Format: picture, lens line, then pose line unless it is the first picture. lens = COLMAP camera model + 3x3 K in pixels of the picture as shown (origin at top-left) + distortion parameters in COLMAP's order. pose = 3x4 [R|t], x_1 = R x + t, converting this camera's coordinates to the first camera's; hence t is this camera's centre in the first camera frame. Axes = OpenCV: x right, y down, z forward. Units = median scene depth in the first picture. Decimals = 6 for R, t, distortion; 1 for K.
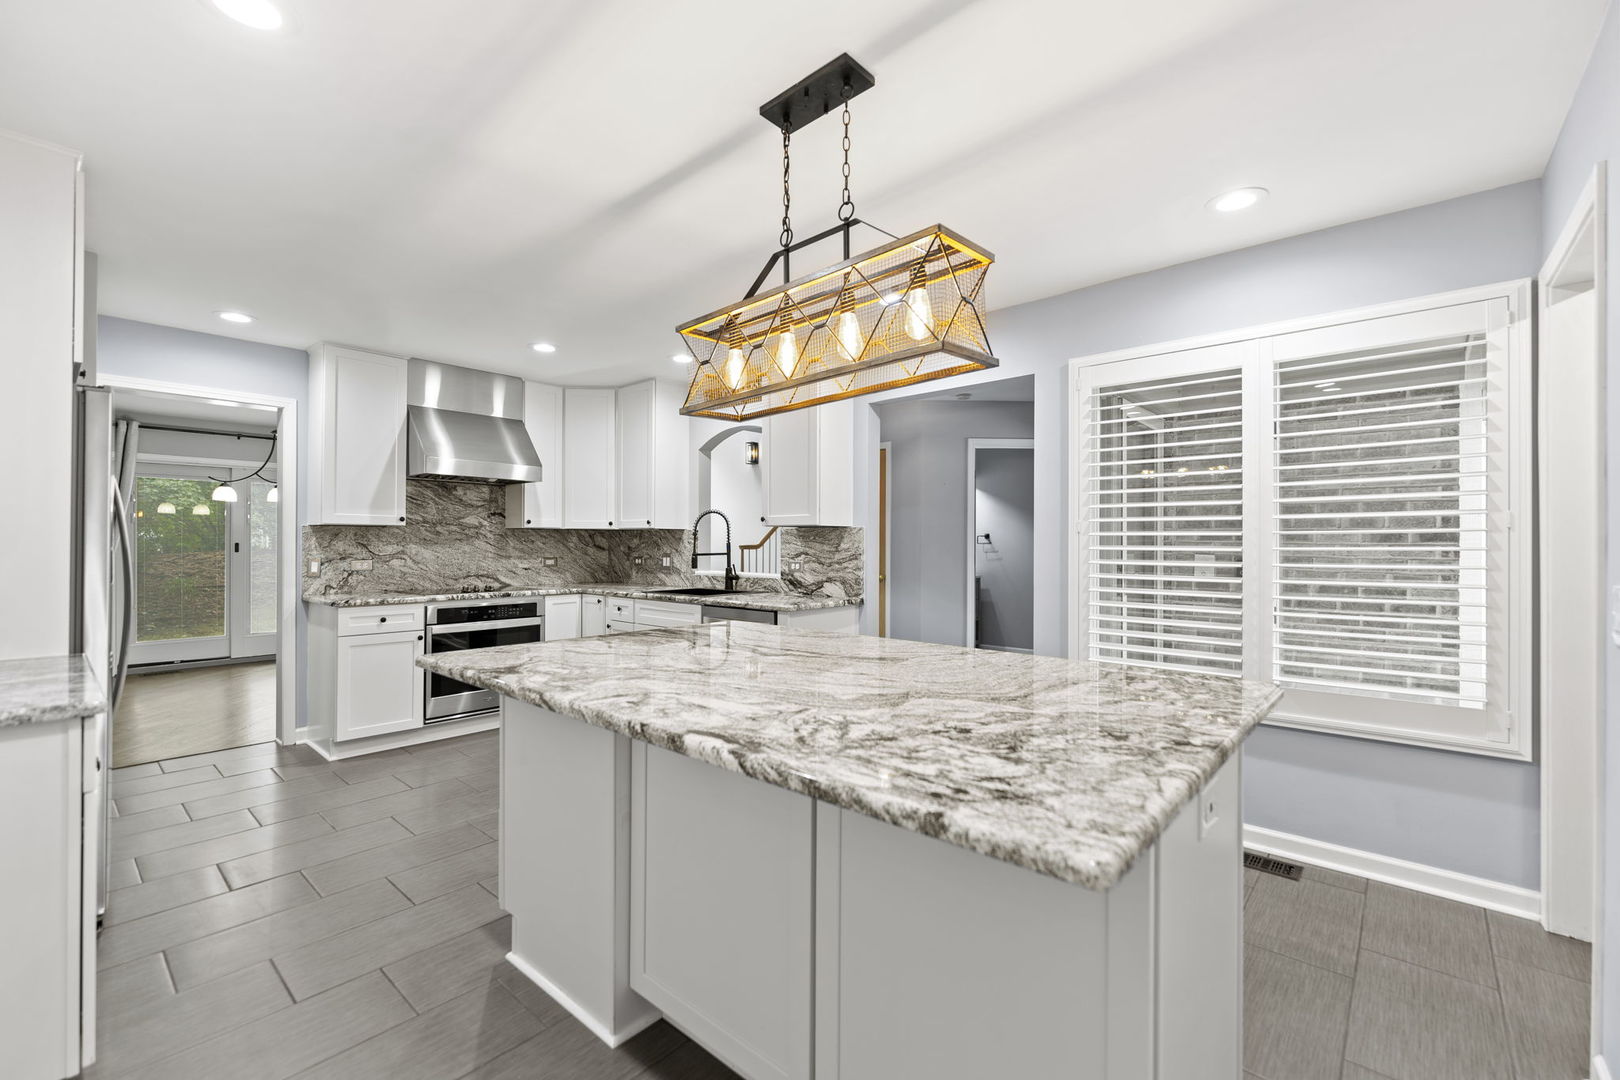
lens RADIAL K [[692.3, 0, 812.3], [0, 692.3, 540.2], [0, 0, 1]] dist [-0.000808, 0.000497]
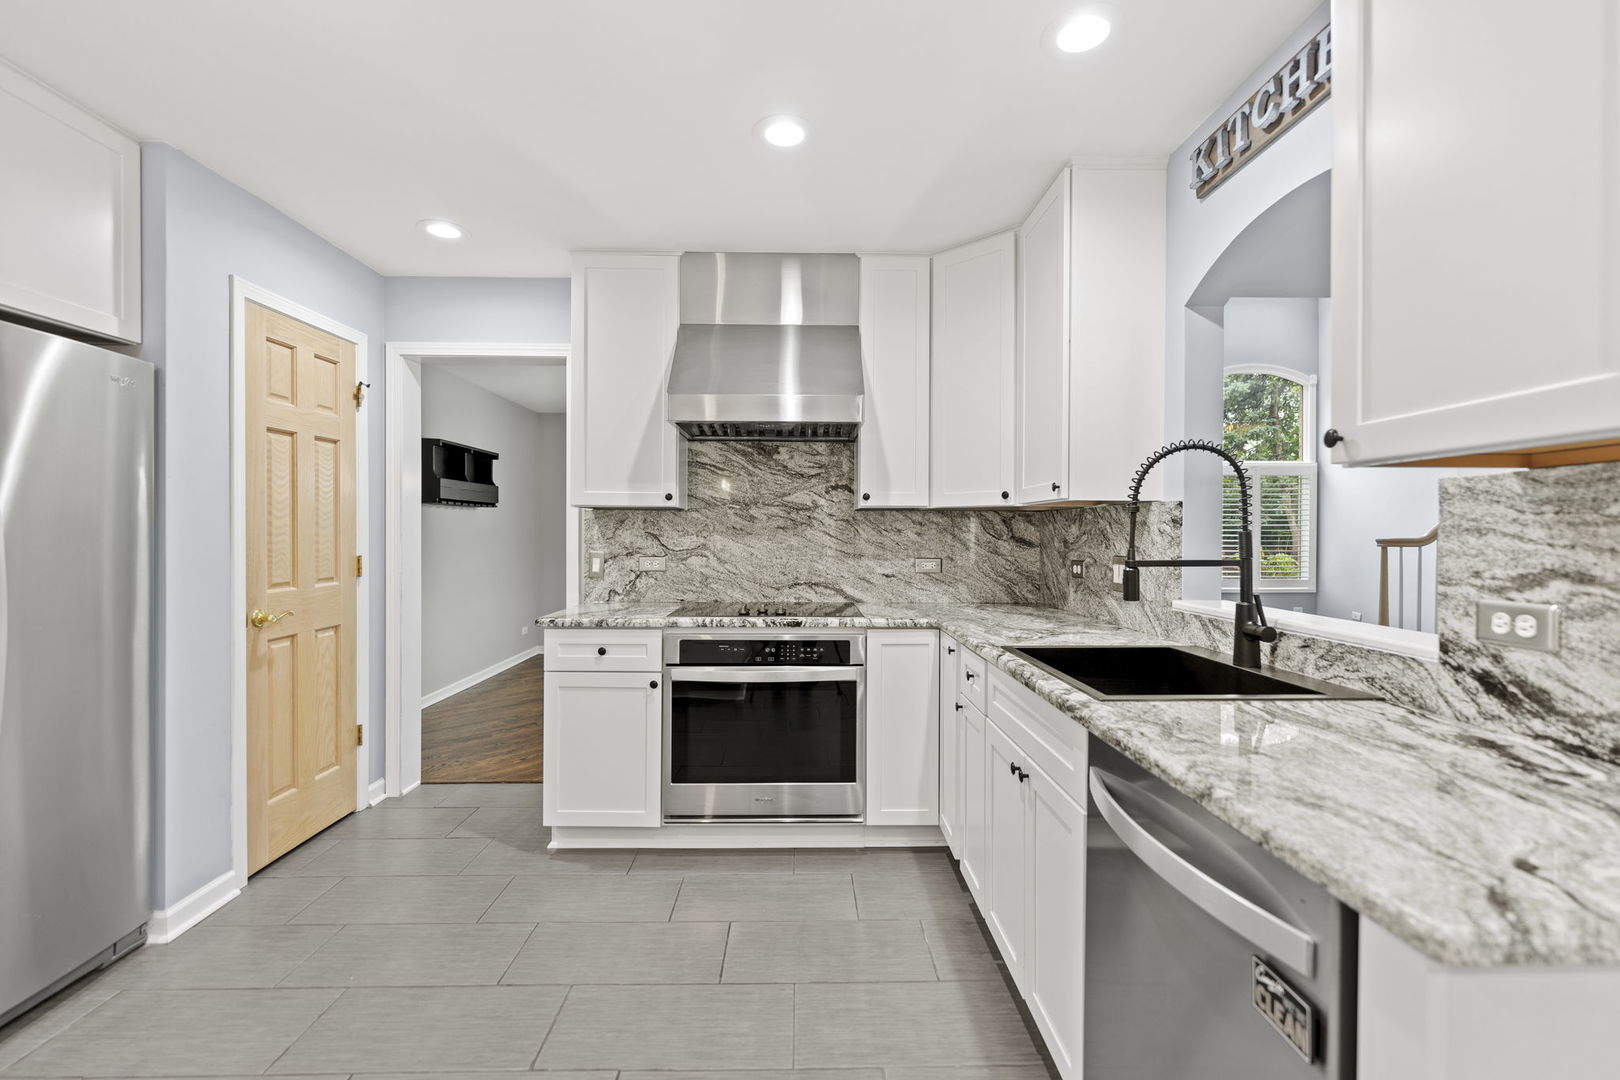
lens RADIAL K [[692.3, 0, 811.0], [0, 692.3, 535.8], [0, 0, 1]] dist [-0.000808, 0.000497]
pose [[0.671189, 0.002190, -0.741283, -0.009123], [0.000853, 0.999993, 0.003727, 0.004428], [0.741286, -0.003134, 0.671182, 0.617611]]
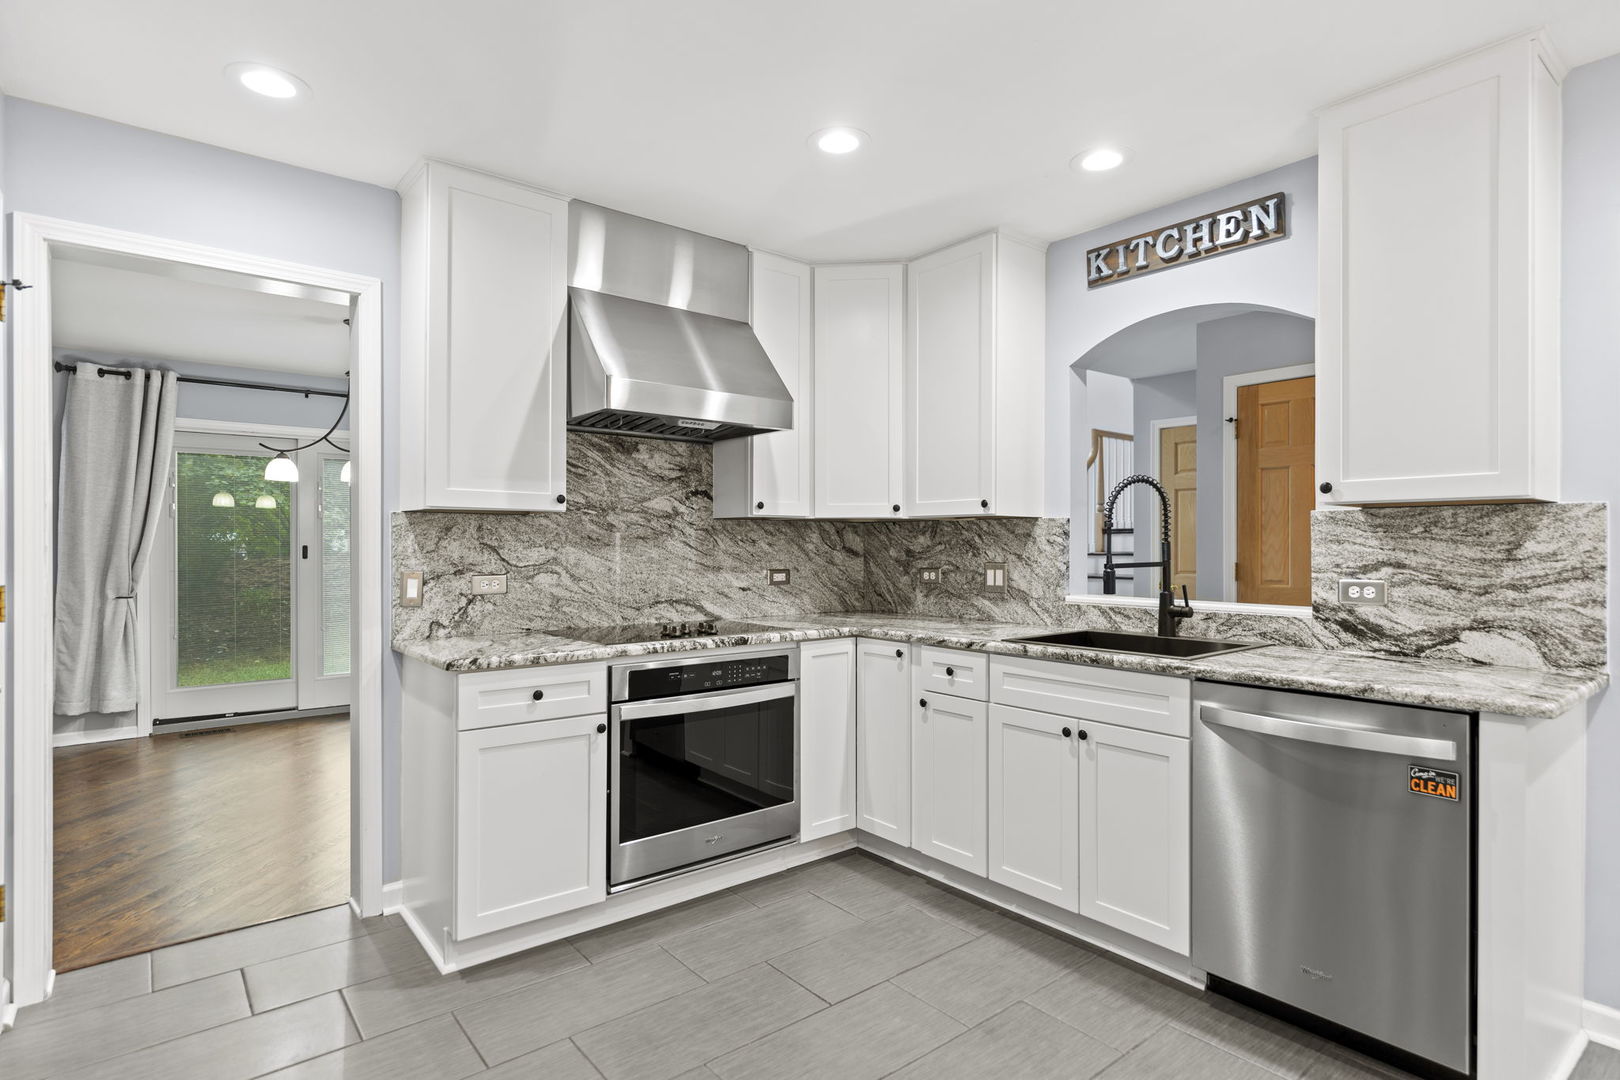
lens RADIAL K [[837.8, 0, 806.2], [0, 837.8, 544.3], [0, 0, 1]] dist [0.003167, -0.003073]
pose [[0.985546, -0.002653, -0.169390, -0.279685], [0.002967, 0.999994, 0.001597, 0.003768], [0.169384, -0.002077, 0.985548, 0.372812]]
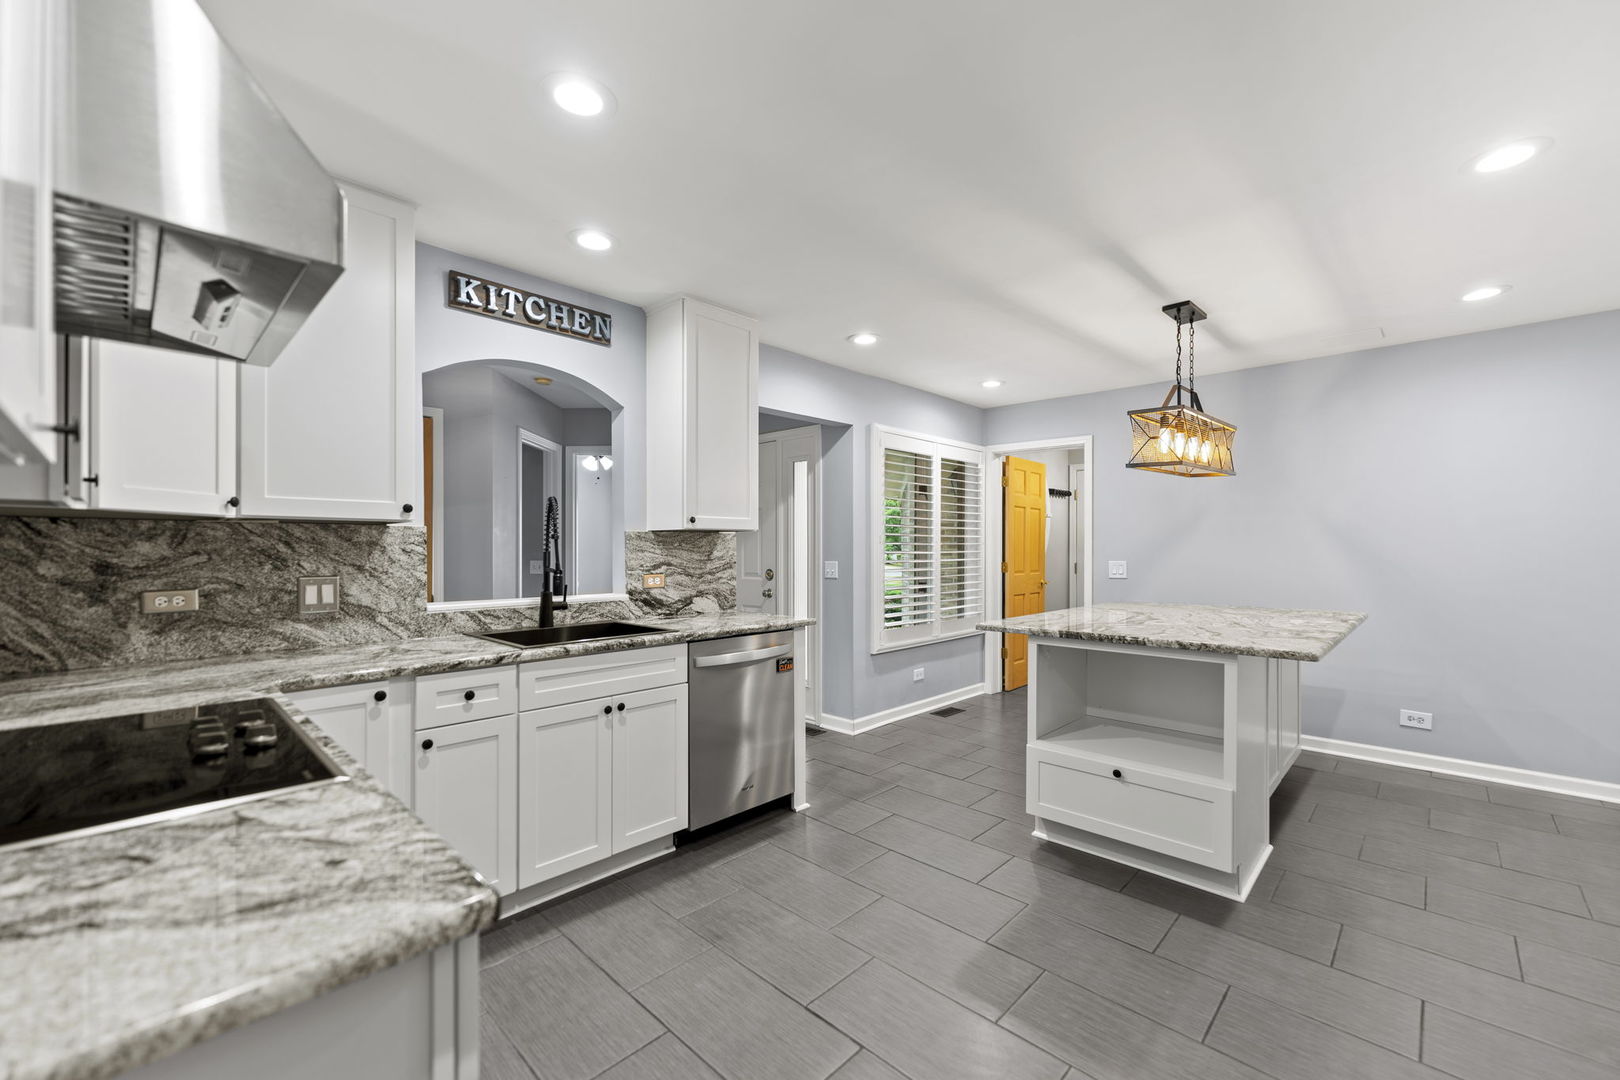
lens RADIAL K [[652.2, 0, 818.8], [0, 652.2, 549.6], [0, 0, 1]] dist [0.002411, 0.000305]
pose [[0.037075, -0.003266, 0.999307, -0.708439], [-0.001612, 0.999993, 0.003328, 0.000033], [-0.999311, -0.001734, 0.037069, 0.754463]]
